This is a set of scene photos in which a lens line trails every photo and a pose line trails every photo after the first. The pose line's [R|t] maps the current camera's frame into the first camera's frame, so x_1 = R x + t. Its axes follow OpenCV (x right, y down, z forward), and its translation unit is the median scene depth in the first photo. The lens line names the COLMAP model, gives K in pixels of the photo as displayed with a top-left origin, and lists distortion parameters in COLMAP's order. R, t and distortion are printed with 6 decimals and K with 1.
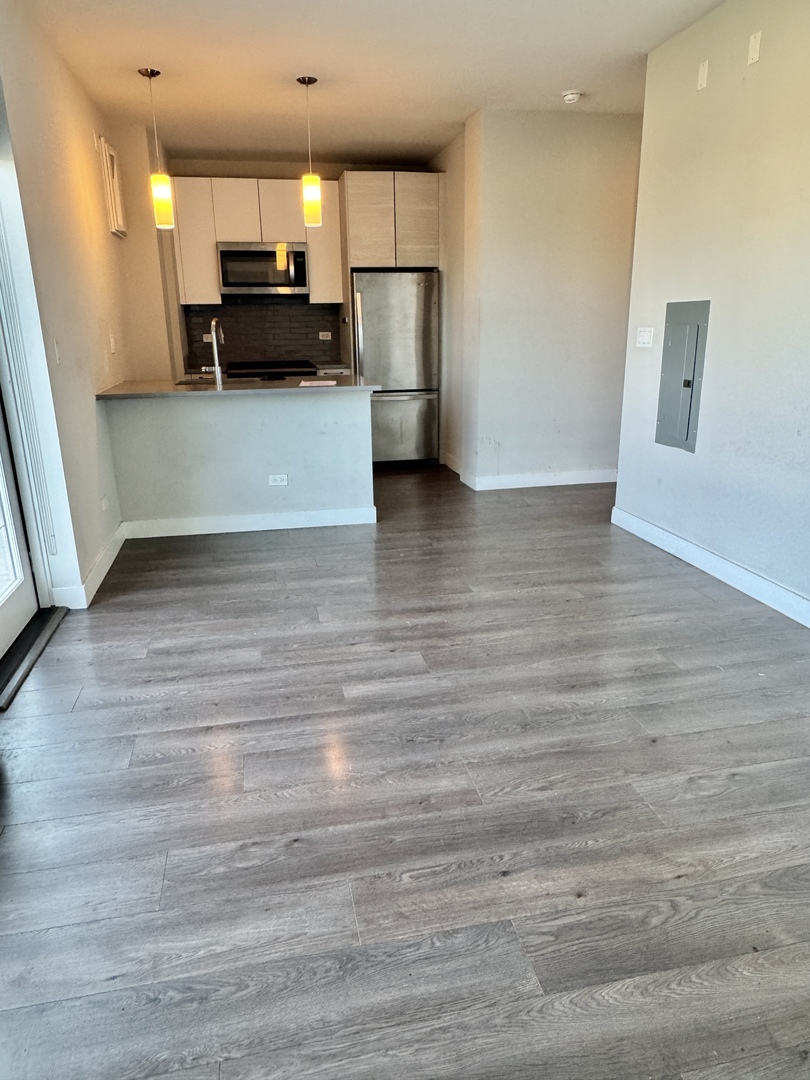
lens RADIAL K [[732.5, 0, 404.9], [0, 732.5, 542.0], [0, 0, 1]] dist [-0.026143, -0.001596]
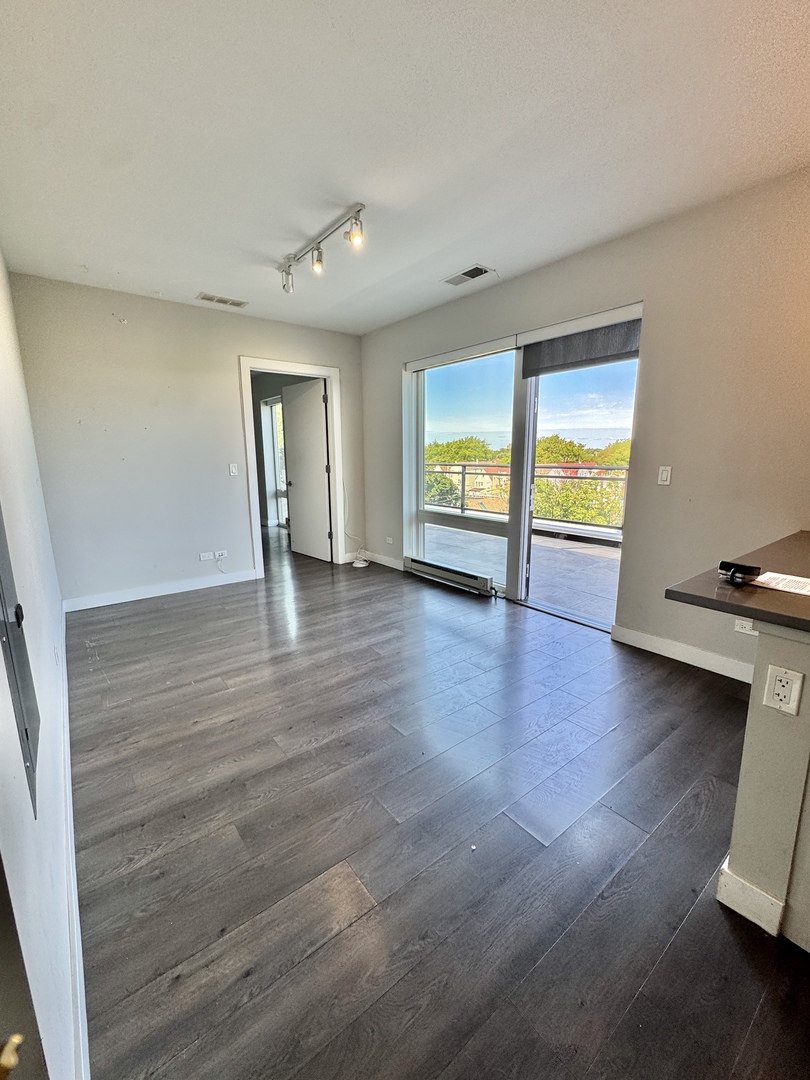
lens RADIAL K [[438.6, 0, 402.8], [0, 438.6, 540.1], [0, 0, 1]] dist [0.000255, -0.000007]
pose [[-0.902744, 0.100382, -0.418303, 0.410115], [-0.106918, 0.889523, 0.444204, -0.588875], [0.416681, 0.445727, -0.792278, 1.890901]]
